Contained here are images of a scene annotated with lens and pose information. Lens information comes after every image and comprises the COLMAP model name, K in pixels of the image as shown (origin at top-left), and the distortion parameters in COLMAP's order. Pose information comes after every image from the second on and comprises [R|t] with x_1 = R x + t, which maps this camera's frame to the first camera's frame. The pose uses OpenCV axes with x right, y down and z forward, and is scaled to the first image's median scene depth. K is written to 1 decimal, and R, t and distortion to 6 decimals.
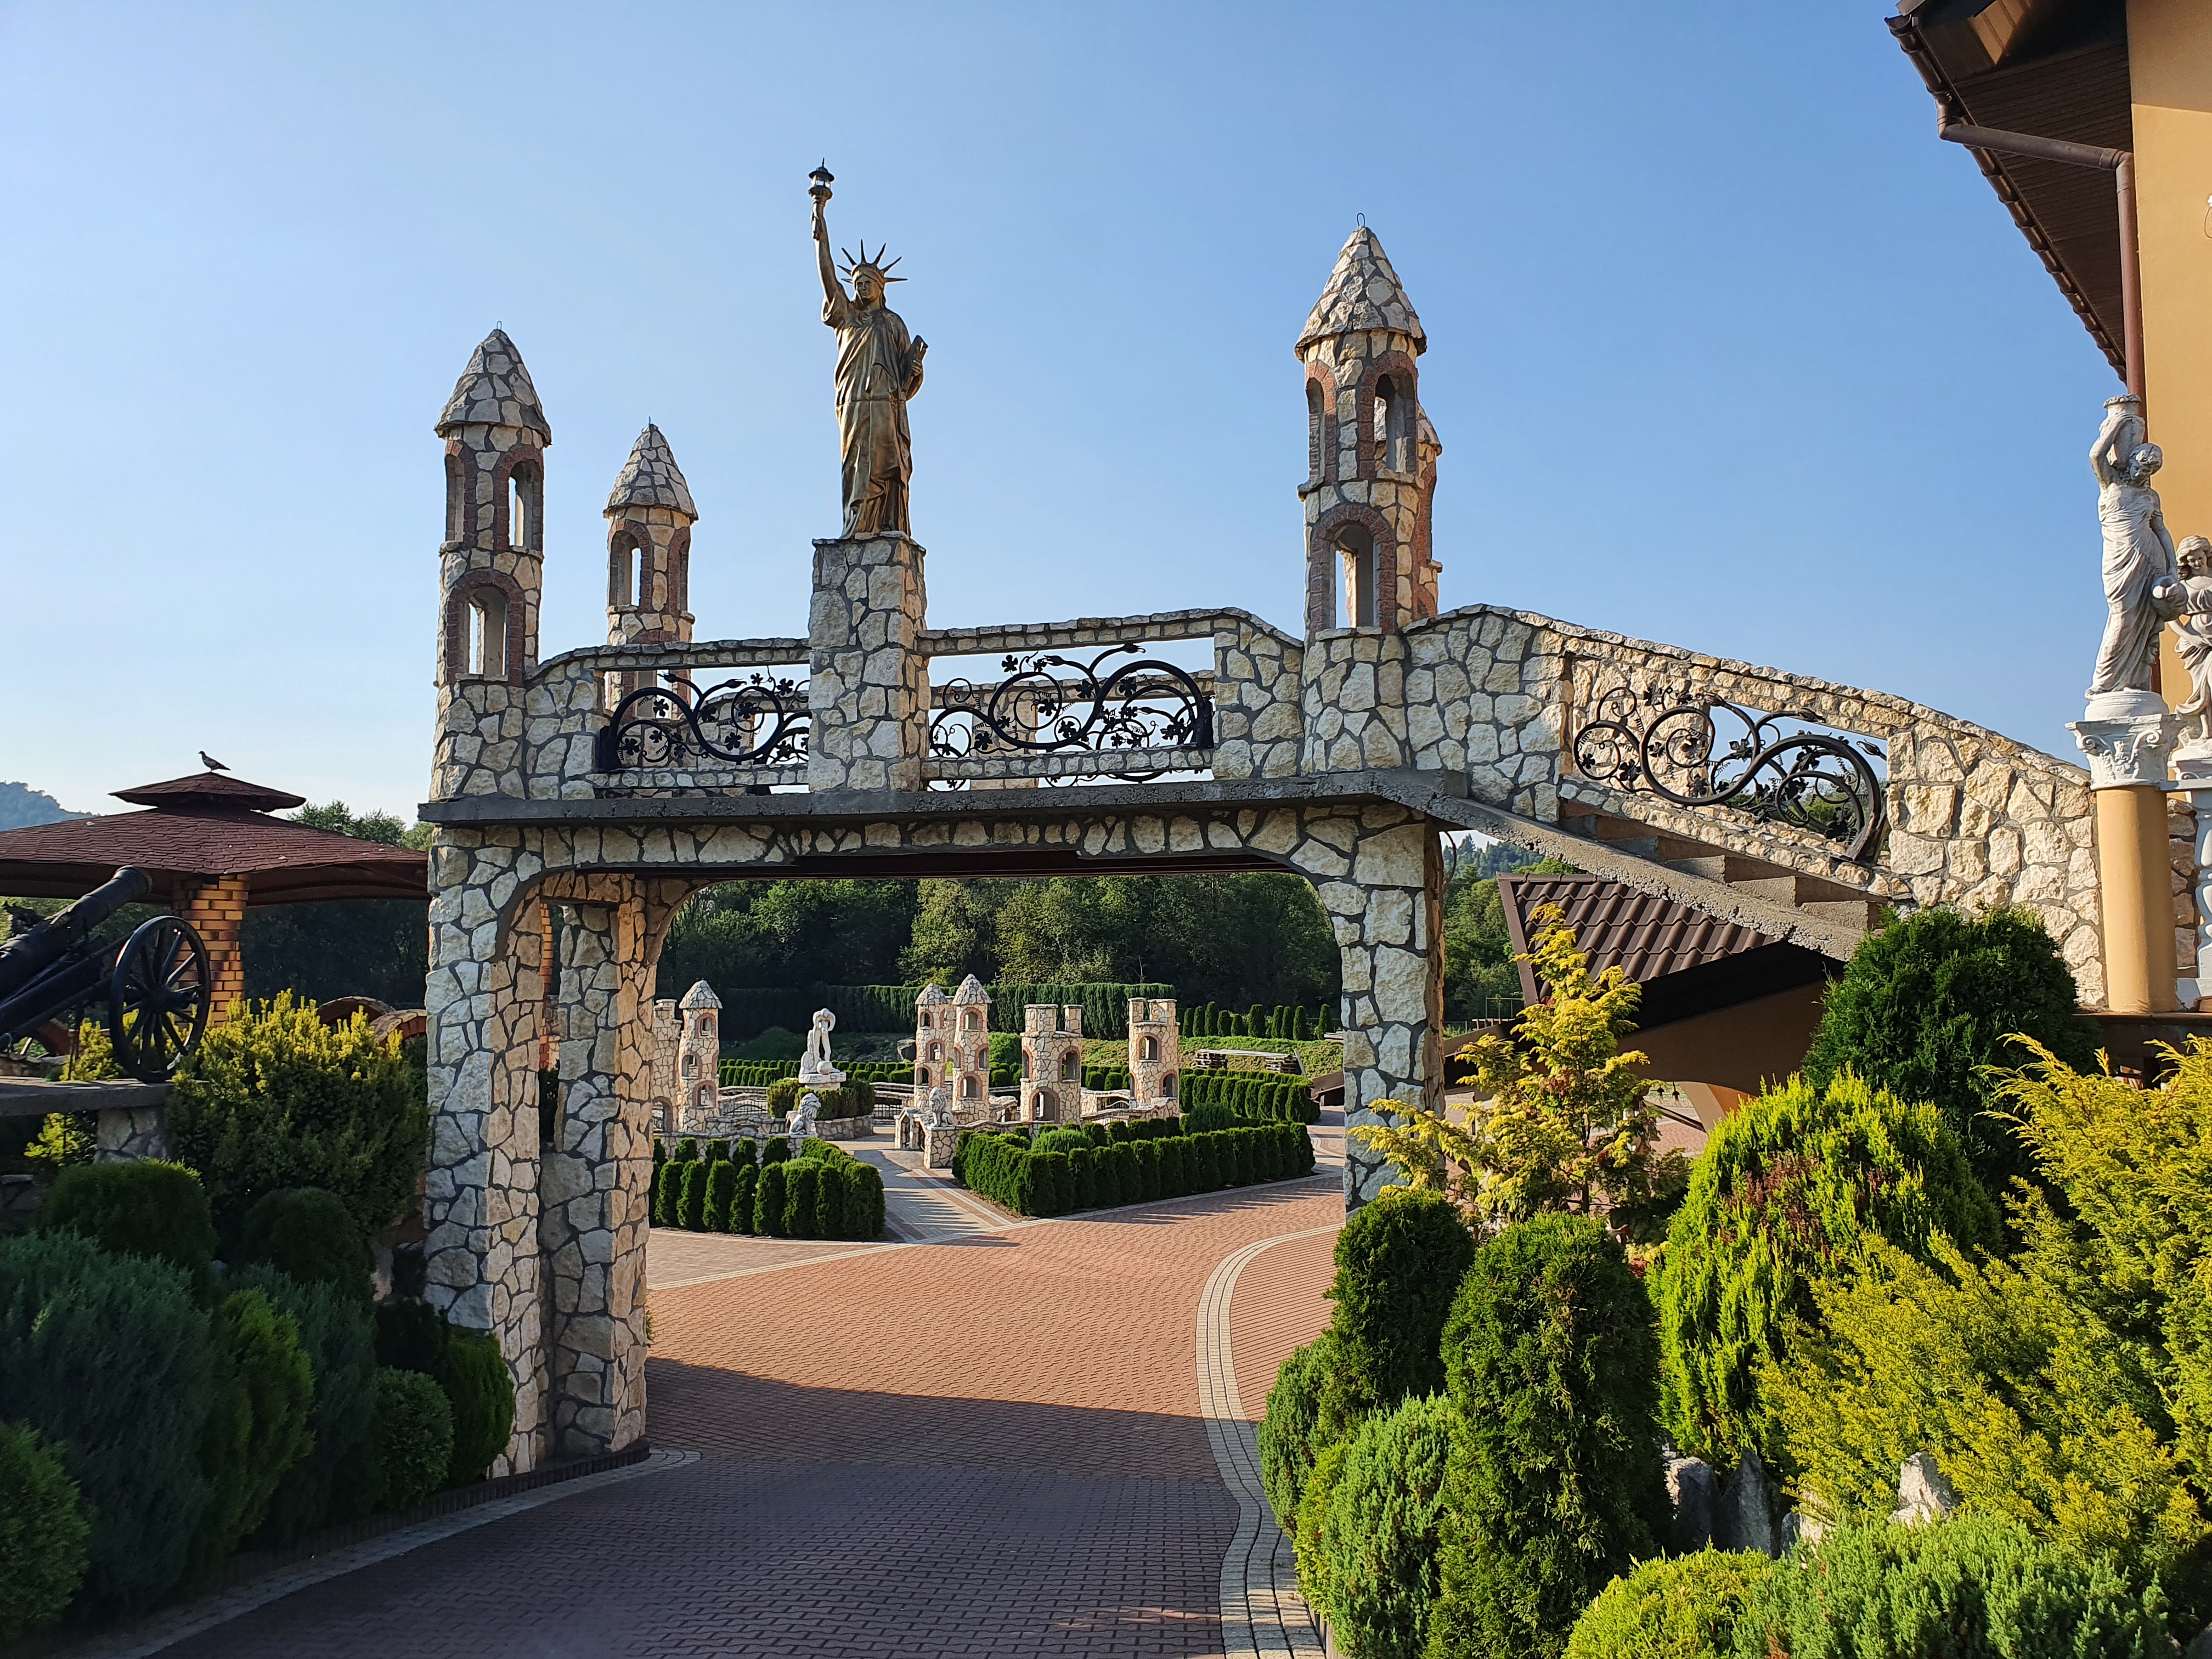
lens RADIAL K [[1631.3, 0, 1110.9], [0, 1631.3, 828.8], [0, 0, 1]] dist [0.014280, 0.000761]
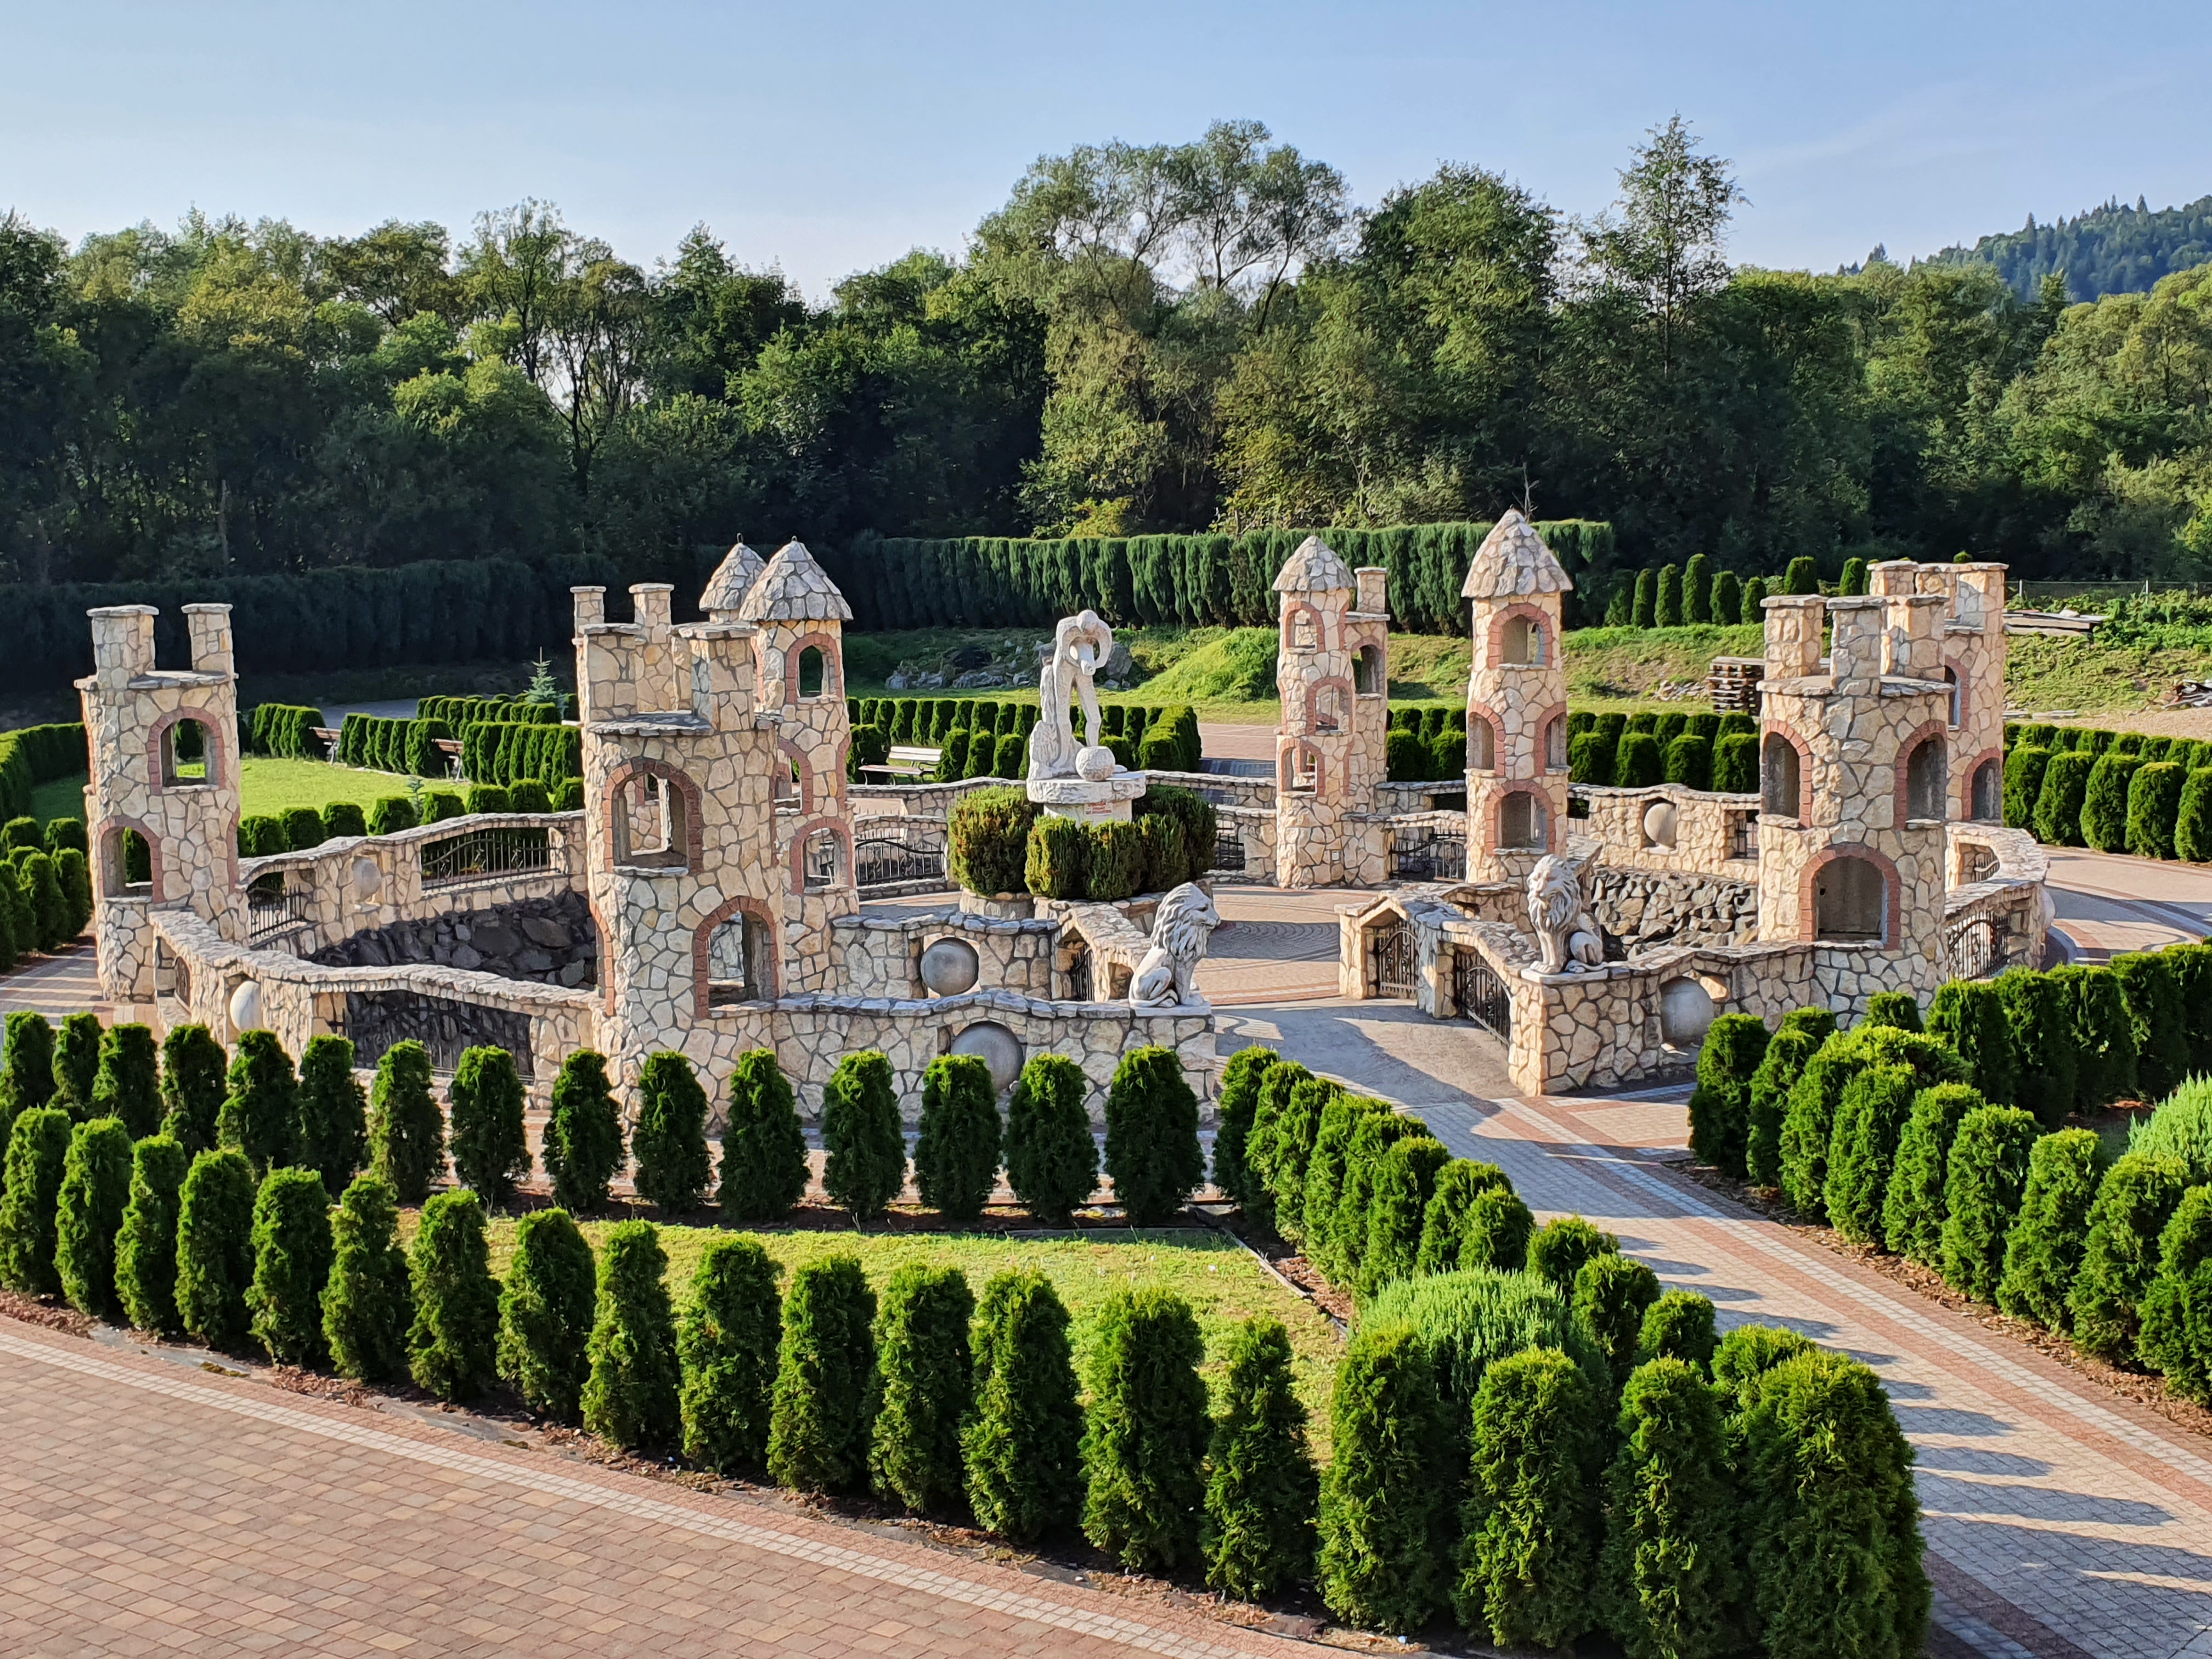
lens RADIAL K [[2425.2, 0, 1097.2], [0, 2425.2, 842.4], [0, 0, 1]] dist [0.152416, 0.000000]
pose [[0.999198, -0.015683, -0.036848, -0.550457], [0.023533, 0.974442, 0.223404, 0.129475], [0.032402, -0.224092, 0.974029, 1.563960]]
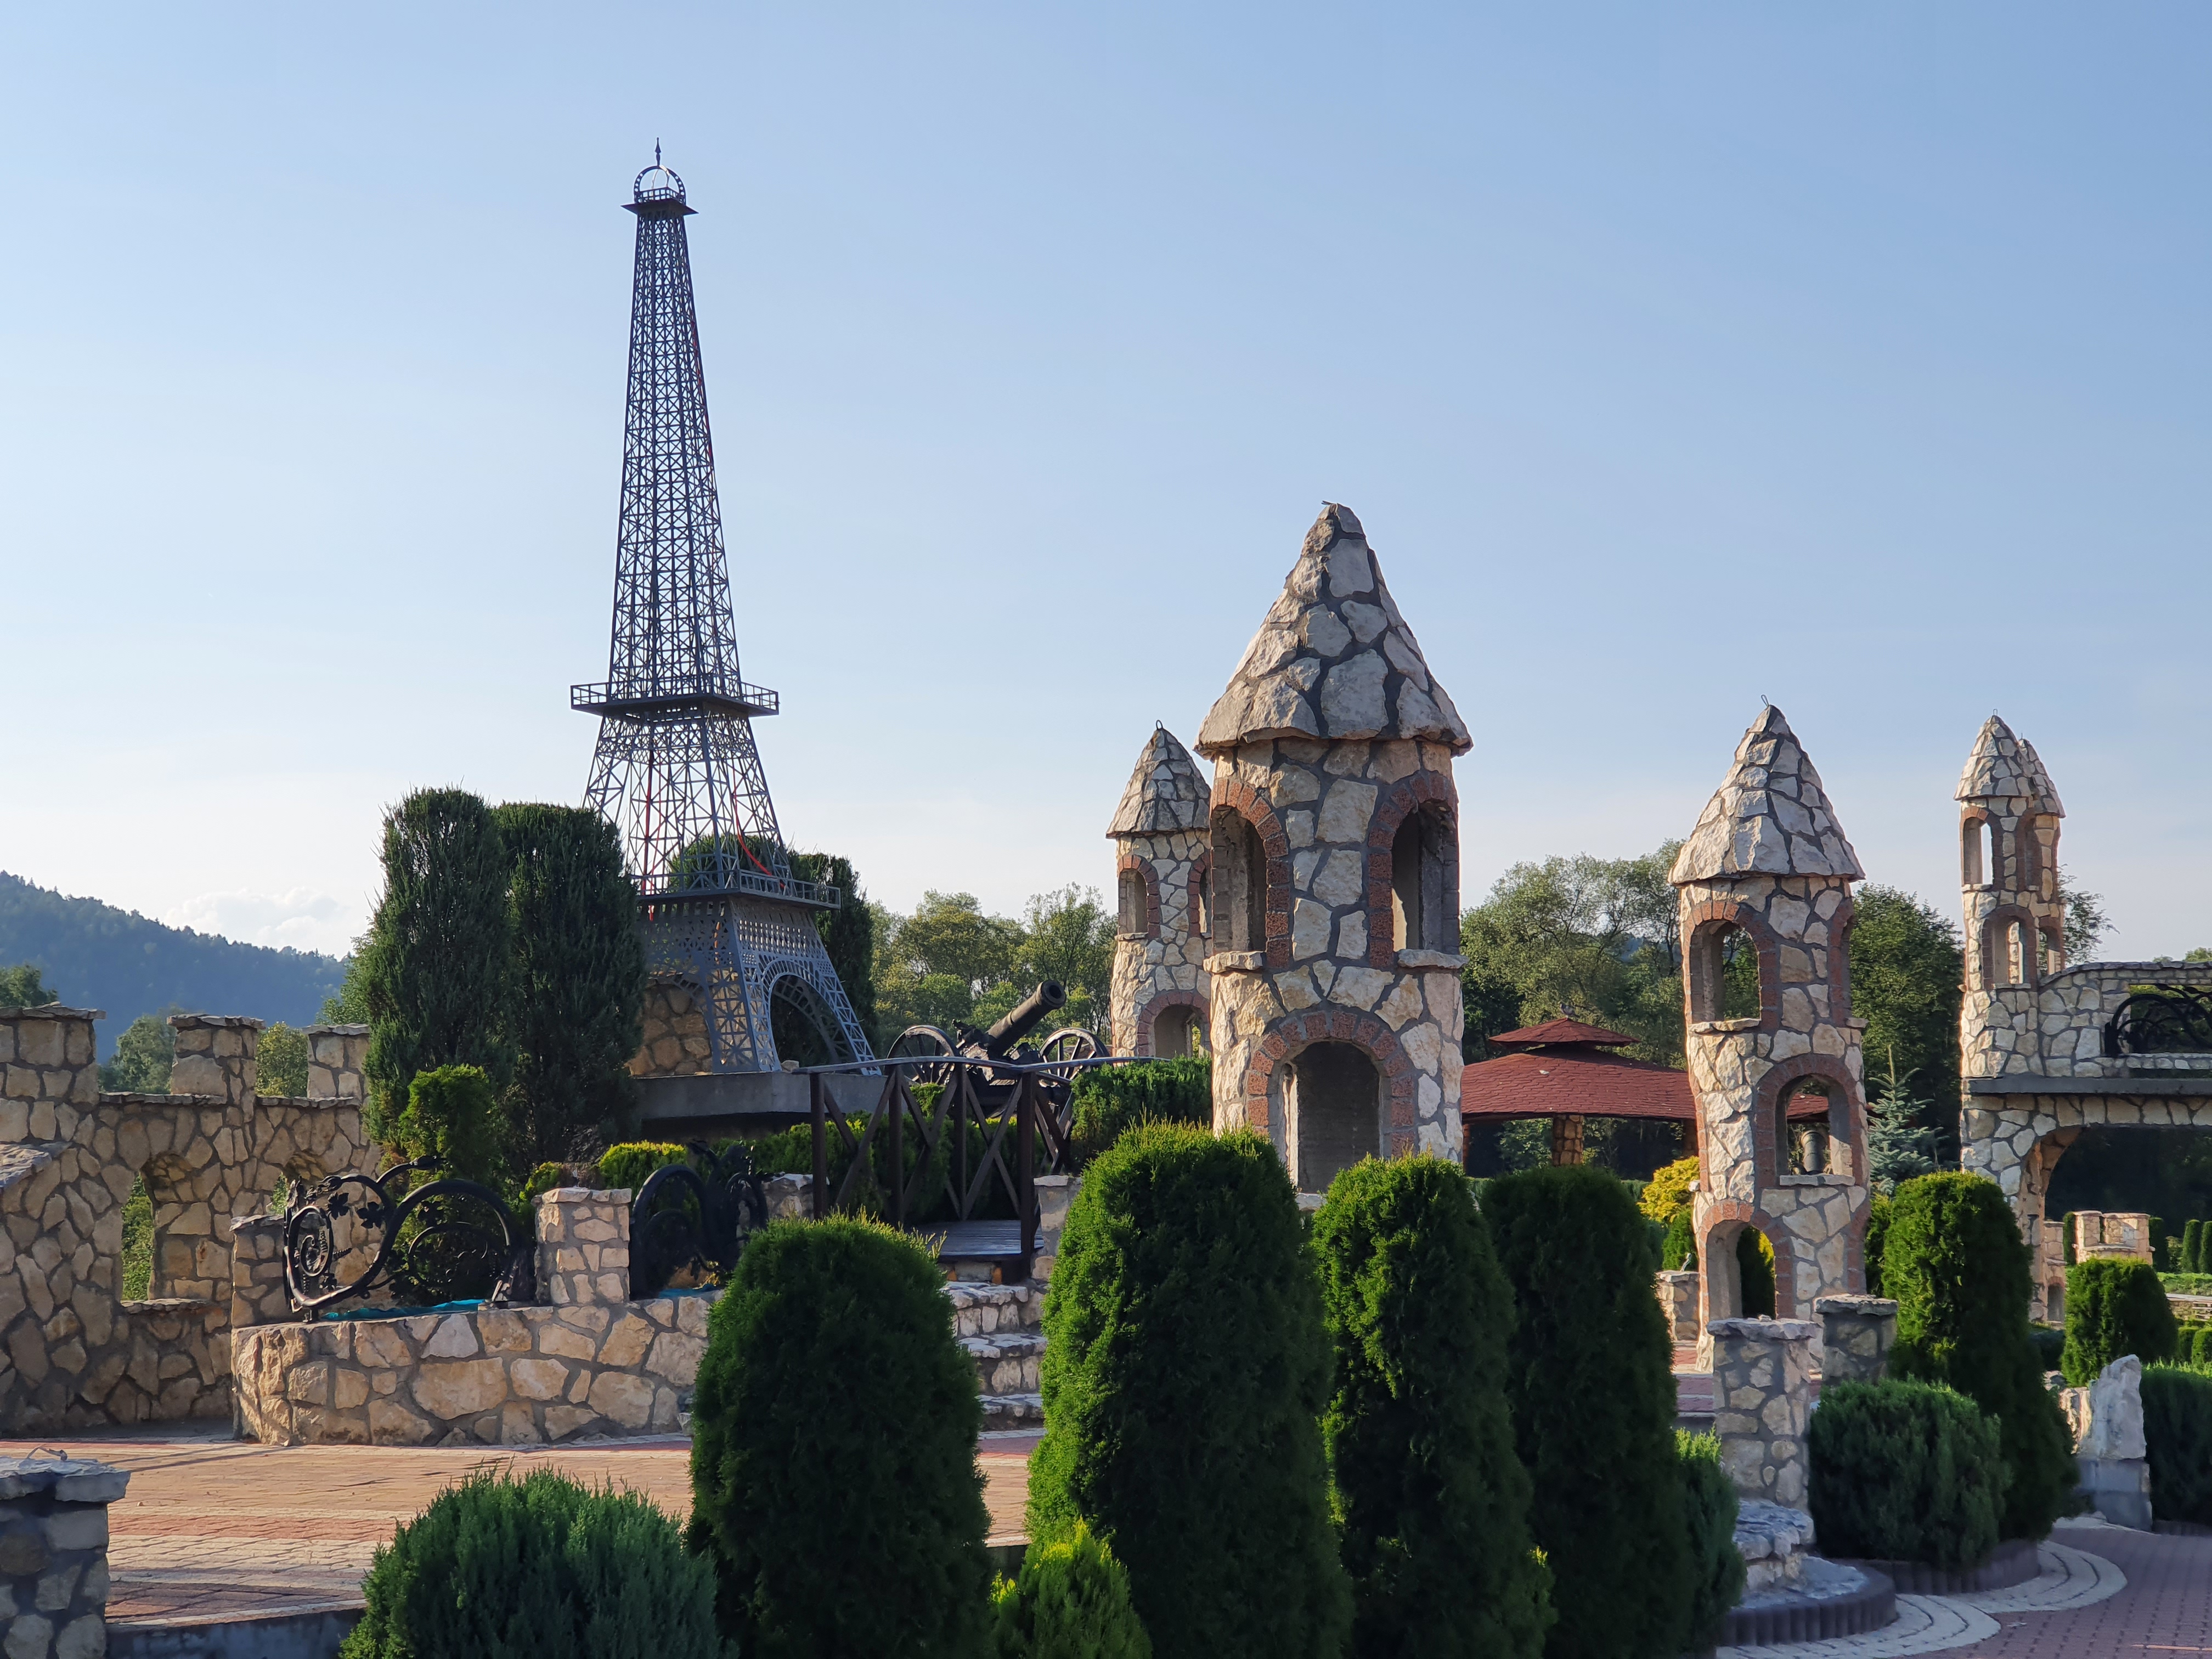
lens RADIAL K [[3347.3, 0, 1099.6], [0, 3347.3, 829.5], [0, 0, 1]] dist [0.059302, 0.000000]
pose [[0.990443, -0.009542, -0.137591, -0.738490], [0.008904, 0.999947, -0.005250, -0.211204], [0.137634, 0.003975, 0.990475, -1.838488]]
